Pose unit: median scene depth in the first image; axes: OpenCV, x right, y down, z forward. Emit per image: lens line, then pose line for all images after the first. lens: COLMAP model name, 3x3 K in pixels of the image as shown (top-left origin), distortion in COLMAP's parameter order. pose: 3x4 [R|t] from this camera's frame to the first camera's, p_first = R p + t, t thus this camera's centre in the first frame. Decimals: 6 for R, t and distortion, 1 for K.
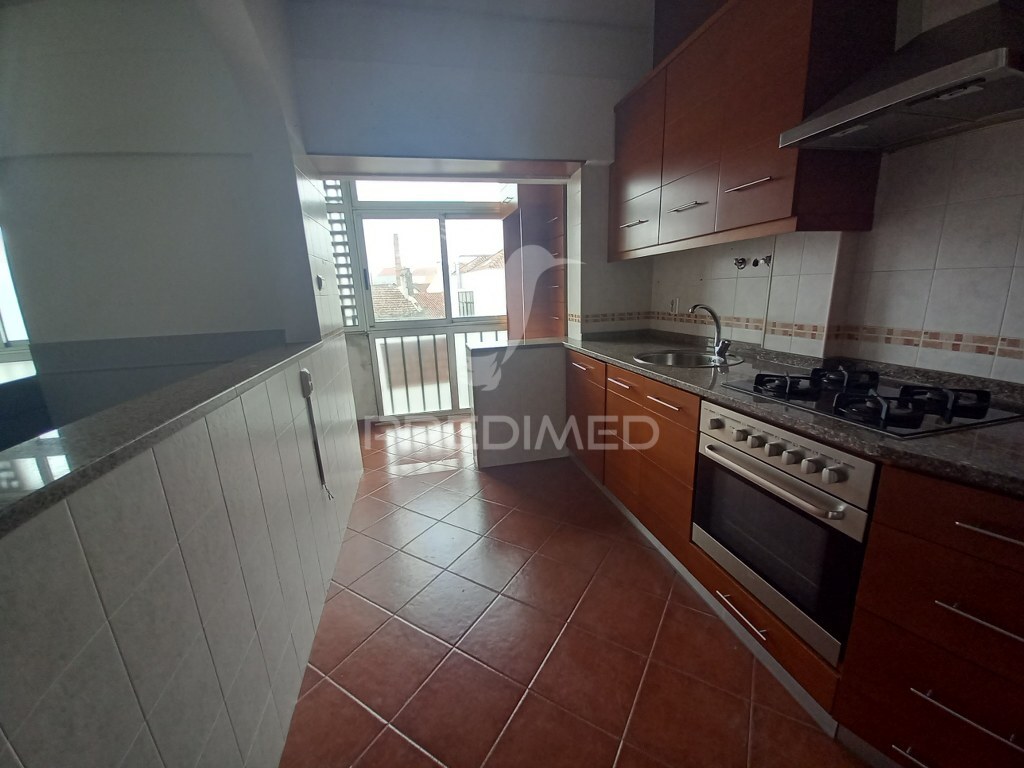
lens RADIAL K [[401.6, 0, 503.1], [0, 401.6, 395.8], [0, 0, 1]] dist [0.000269, -0.007734]
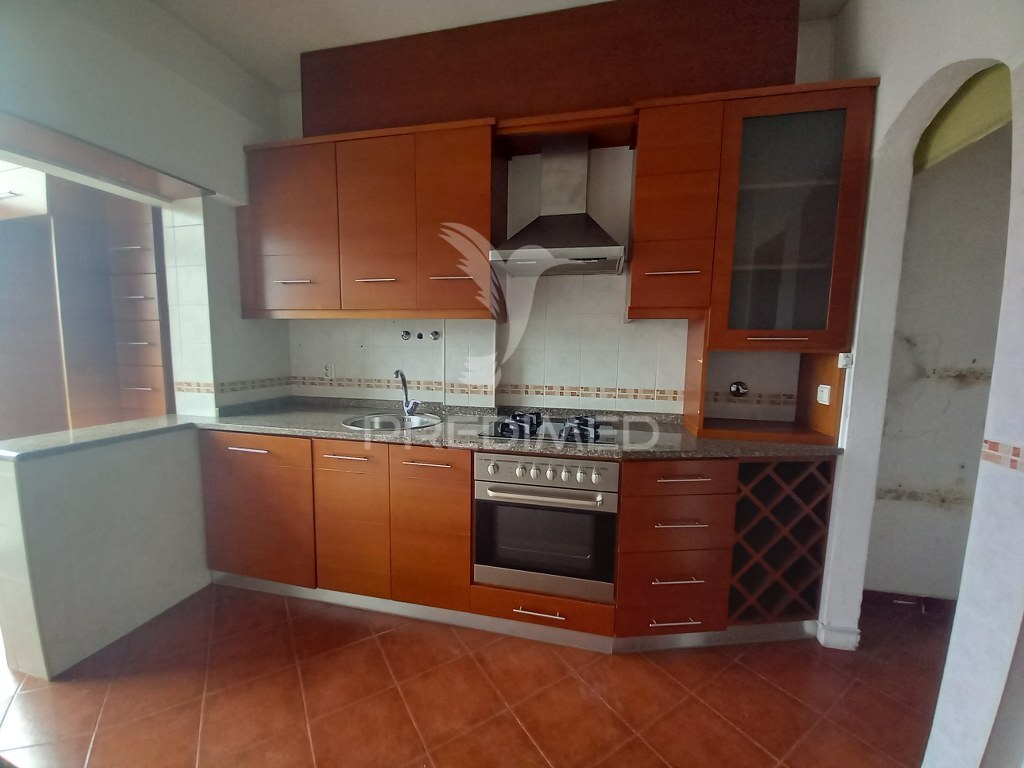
lens RADIAL K [[409.9, 0, 508.6], [0, 409.9, 391.9], [0, 0, 1]] dist [0.016672, -0.018231]
pose [[0.421559, -0.054632, 0.905154, -0.406340], [0.196949, 0.979872, -0.032584, -0.079083], [-0.885155, 0.192005, 0.423834, 0.293855]]
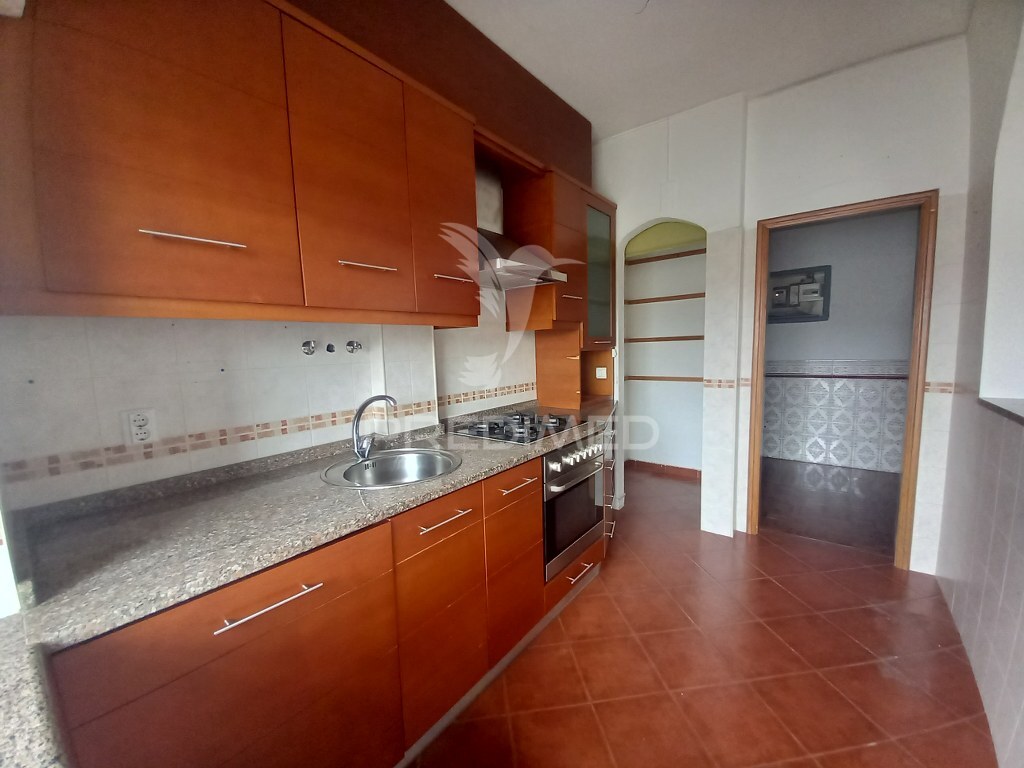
lens RADIAL K [[409.9, 0, 508.6], [0, 409.9, 391.9], [0, 0, 1]] dist [0.016672, -0.018231]
pose [[-0.646103, -0.021919, 0.762935, -0.279102], [0.247332, 0.939637, 0.236452, -0.378388], [-0.722065, 0.341471, -0.601681, 1.361546]]
